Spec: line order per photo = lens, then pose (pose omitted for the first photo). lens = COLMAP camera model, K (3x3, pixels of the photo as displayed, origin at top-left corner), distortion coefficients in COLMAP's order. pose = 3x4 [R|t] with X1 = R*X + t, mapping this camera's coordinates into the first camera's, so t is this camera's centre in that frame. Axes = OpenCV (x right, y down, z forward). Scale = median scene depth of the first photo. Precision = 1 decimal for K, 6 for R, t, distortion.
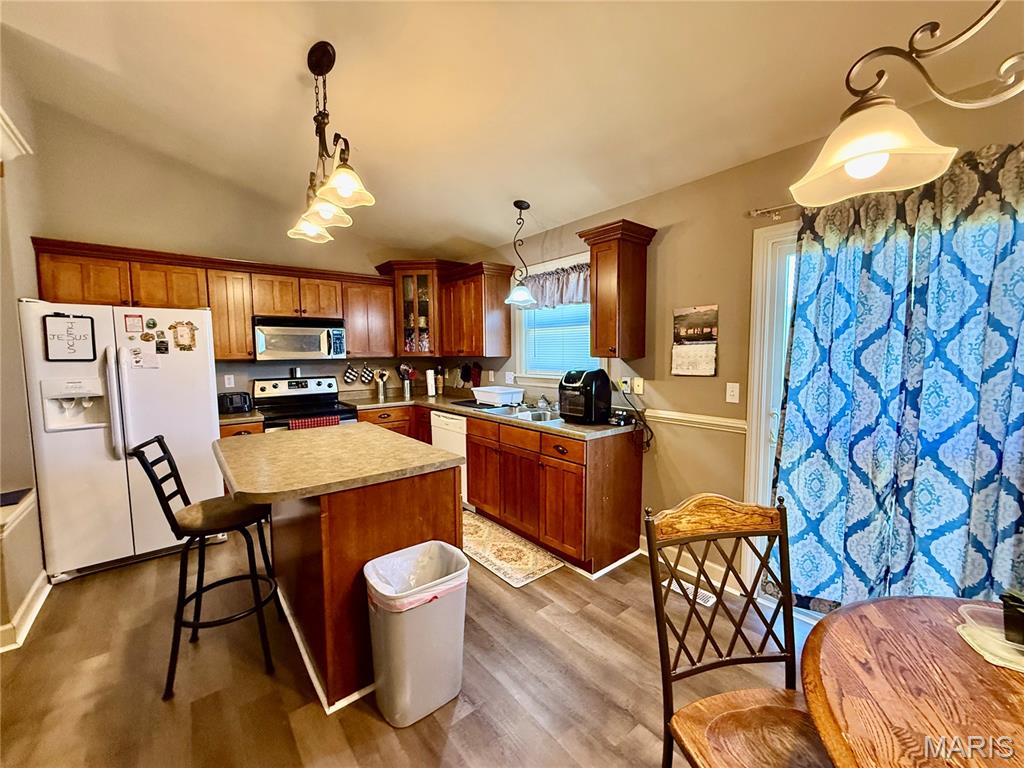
lens RADIAL K [[408.0, 0, 508.5], [0, 408.0, 382.8], [0, 0, 1]] dist [-0.000459, 0.000328]
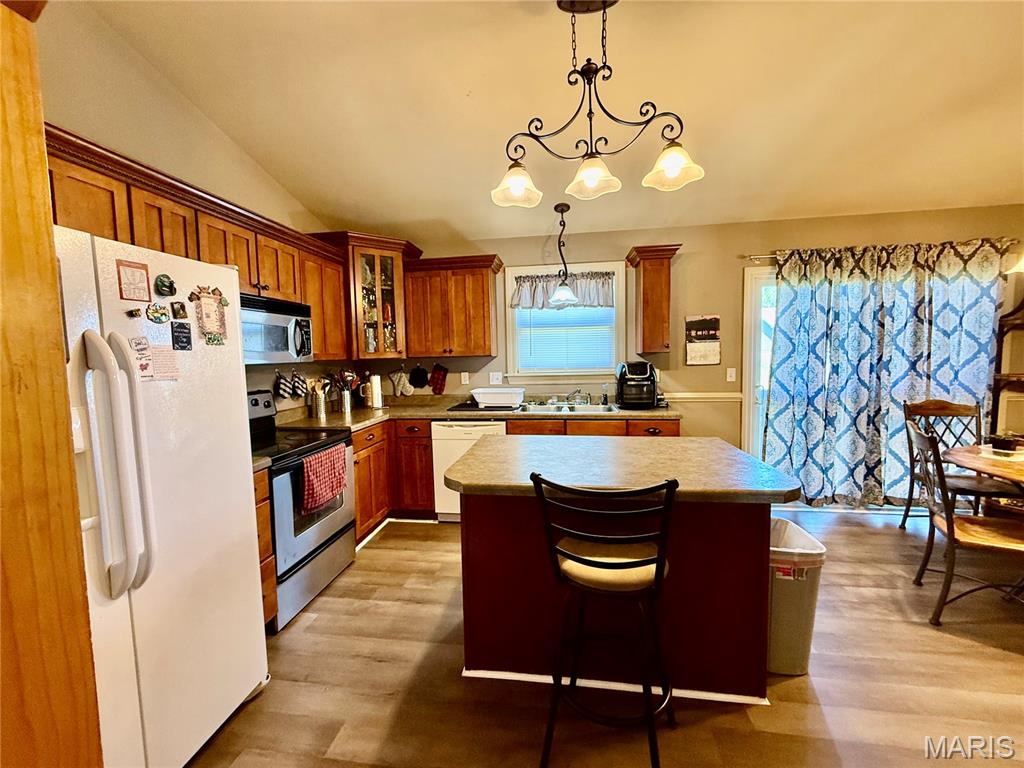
lens RADIAL K [[408.0, 0, 508.5], [0, 408.0, 382.8], [0, 0, 1]] dist [-0.000459, 0.000328]
pose [[0.736482, -0.054599, 0.674251, -0.886540], [0.066644, 0.997745, 0.008001, -0.010541], [-0.673167, 0.039042, 0.738459, 0.382958]]
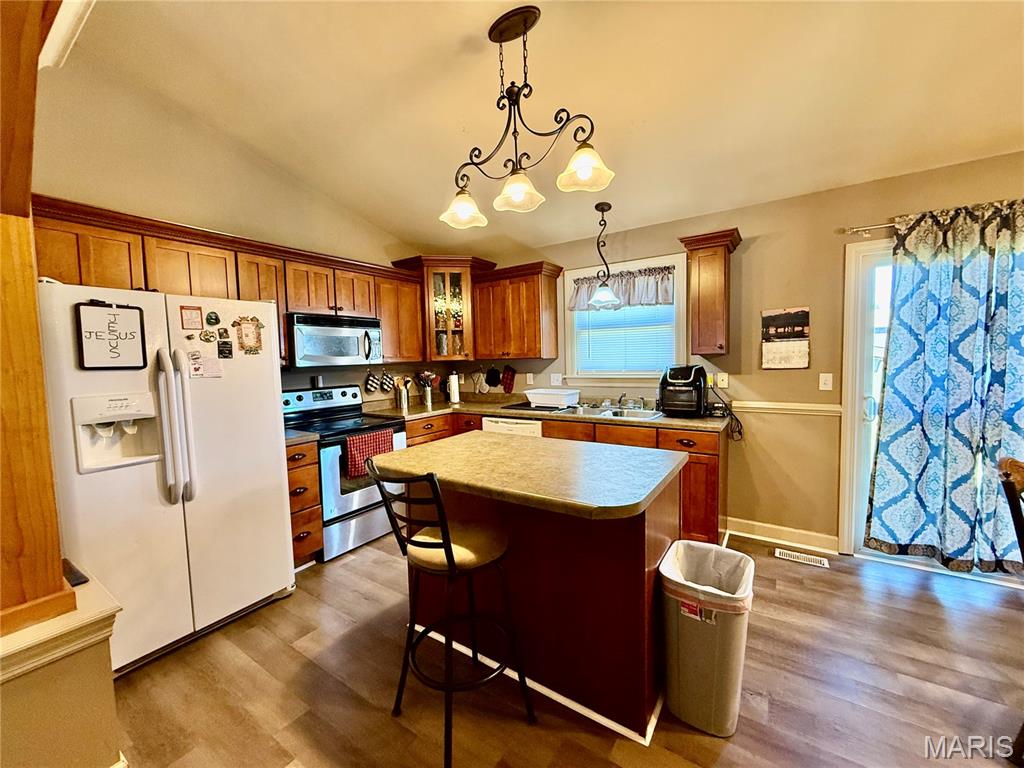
lens RADIAL K [[408.0, 0, 508.5], [0, 408.0, 382.8], [0, 0, 1]] dist [-0.000459, 0.000328]
pose [[0.957055, -0.034172, 0.287886, -0.559873], [0.039589, 0.999131, -0.013013, 0.005349], [-0.287191, 0.023851, 0.957576, 0.118372]]
